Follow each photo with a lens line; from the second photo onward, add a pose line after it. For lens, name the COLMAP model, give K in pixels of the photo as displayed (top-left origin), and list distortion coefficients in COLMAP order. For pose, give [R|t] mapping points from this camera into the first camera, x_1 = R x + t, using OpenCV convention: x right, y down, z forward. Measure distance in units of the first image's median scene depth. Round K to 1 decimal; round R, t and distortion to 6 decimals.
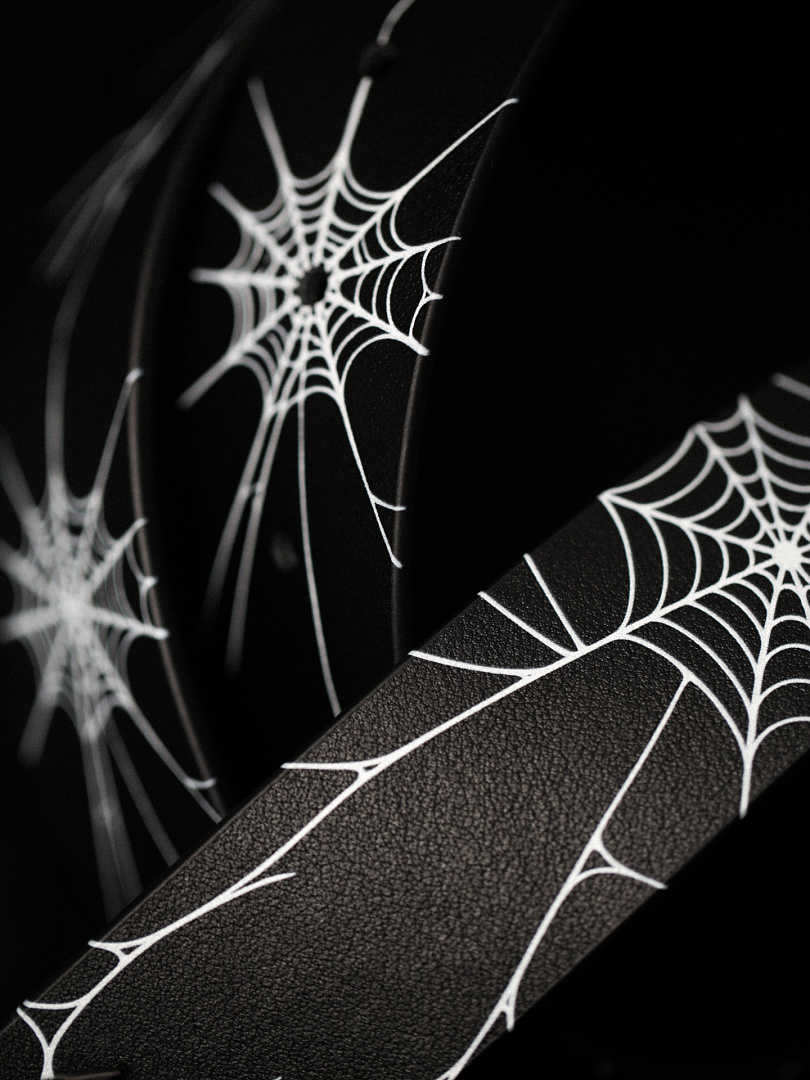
lens RADIAL K [[4163.0, 0, 405.0], [0, 4163.0, 540.0], [0, 0, 1]] dist [-0.015252, 2.409467]
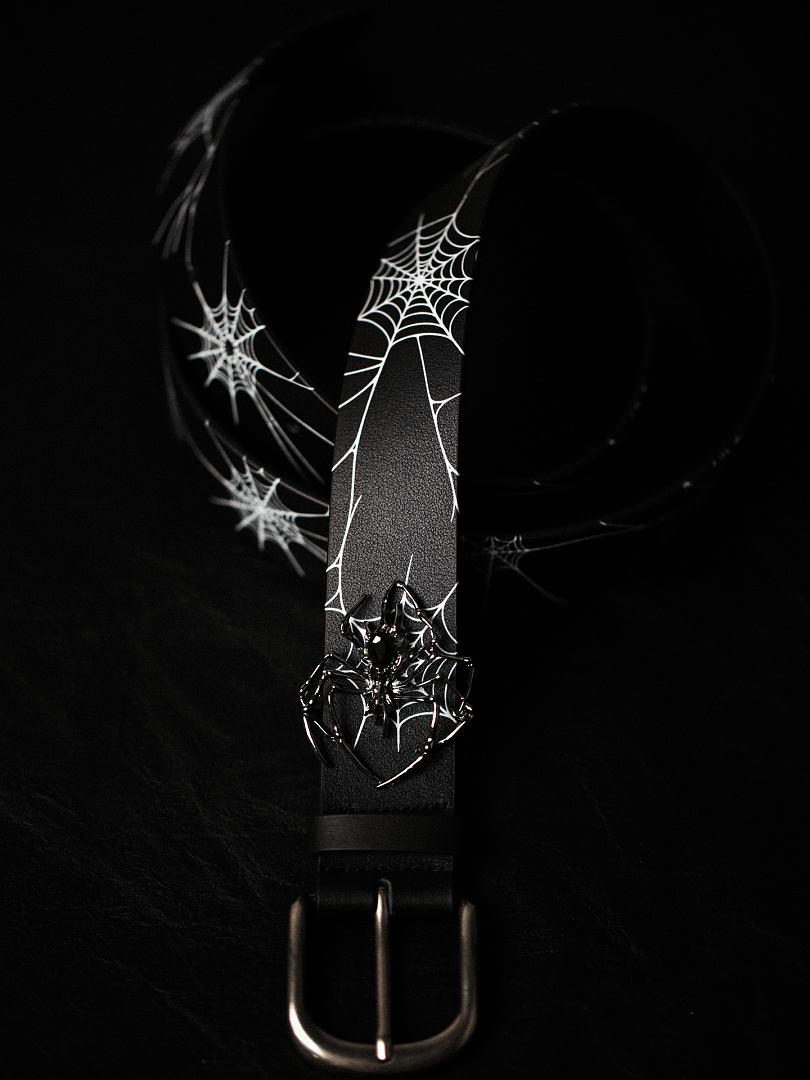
lens RADIAL K [[4163.0, 0, 405.0], [0, 4163.0, 540.0], [0, 0, 1]] dist [-0.015252, 2.409467]
pose [[0.684963, -0.722767, -0.091838, 0.207477], [0.669229, 0.673979, -0.312866, 0.917199], [0.288025, 0.152841, 0.945347, -1.419154]]
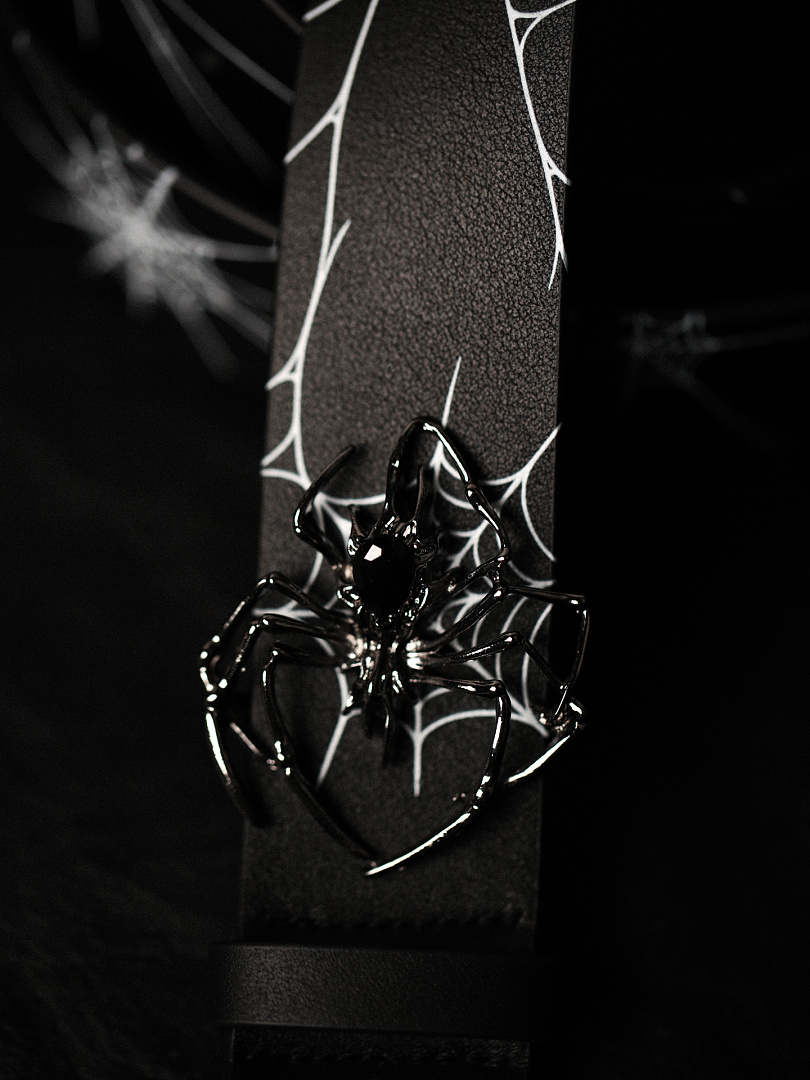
lens RADIAL K [[4163.0, 0, 405.0], [0, 4163.0, 540.0], [0, 0, 1]] dist [-0.015252, 2.409467]
pose [[0.701653, -0.687987, -0.185357, 0.136105], [0.645928, 0.723988, -0.242111, 0.429636], [0.300765, 0.050150, 0.952379, -0.089893]]
